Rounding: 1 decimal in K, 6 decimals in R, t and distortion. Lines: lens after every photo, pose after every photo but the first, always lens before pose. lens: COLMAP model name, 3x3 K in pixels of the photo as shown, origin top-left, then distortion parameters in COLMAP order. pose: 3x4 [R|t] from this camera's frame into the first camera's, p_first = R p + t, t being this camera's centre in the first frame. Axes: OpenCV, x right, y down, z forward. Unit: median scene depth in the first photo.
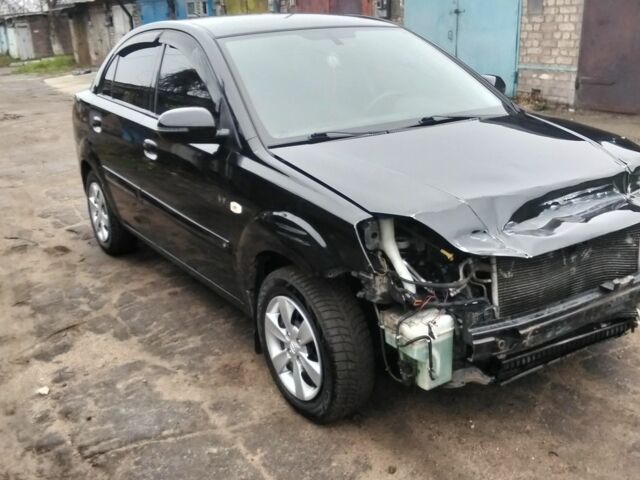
lens RADIAL K [[673.8, 0, 330.3], [0, 673.8, 240.1], [0, 0, 1]] dist [0.023287, 0.012067]
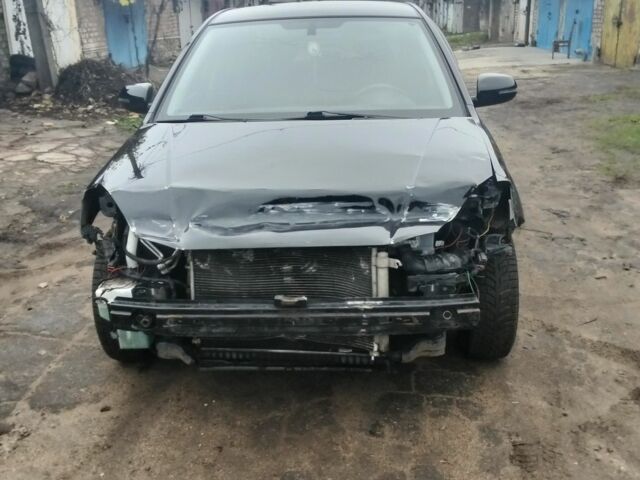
lens RADIAL K [[673.8, 0, 330.3], [0, 673.8, 240.1], [0, 0, 1]] dist [0.023287, 0.012067]
pose [[0.817392, 0.202593, -0.539284, 0.870150], [-0.185184, 0.978842, 0.087039, -0.101839], [0.545507, 0.028722, 0.837614, 0.211214]]
